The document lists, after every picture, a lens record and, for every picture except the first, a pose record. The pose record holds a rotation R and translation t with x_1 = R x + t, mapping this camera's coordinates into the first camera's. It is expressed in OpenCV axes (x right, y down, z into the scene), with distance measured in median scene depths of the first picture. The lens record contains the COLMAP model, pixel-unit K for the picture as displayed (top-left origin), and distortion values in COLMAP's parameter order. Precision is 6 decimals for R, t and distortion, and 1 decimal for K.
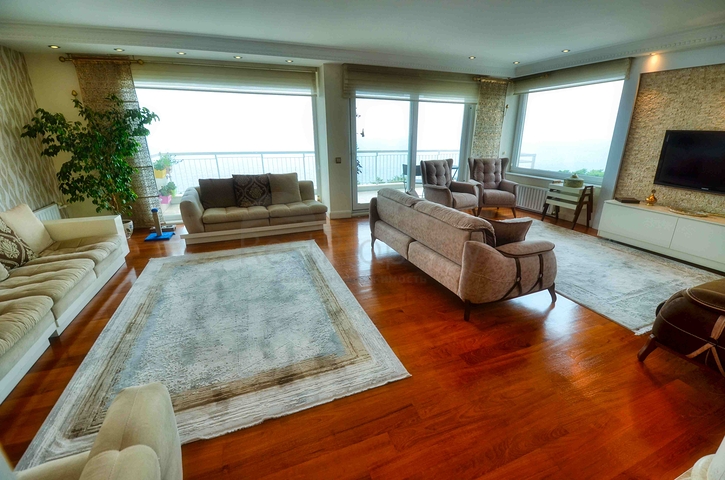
lens RADIAL K [[319.2, 0, 379.3], [0, 319.2, 243.0], [0, 0, 1]] dist [0.010950, -0.019471]
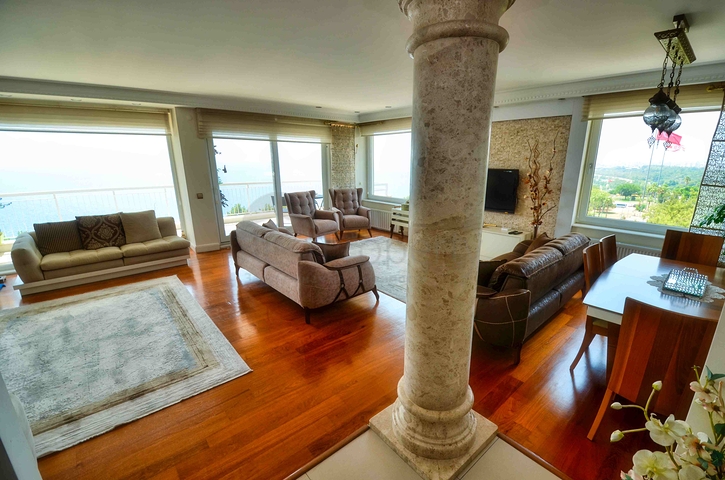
lens RADIAL K [[319.7, 0, 380.8], [0, 319.7, 245.1], [0, 0, 1]] dist [0.010378, -0.019318]
pose [[0.944562, -0.086102, 0.316843, 0.108619], [0.106910, 0.993068, -0.048850, 0.016542], [-0.310440, 0.080016, 0.947219, -0.201615]]
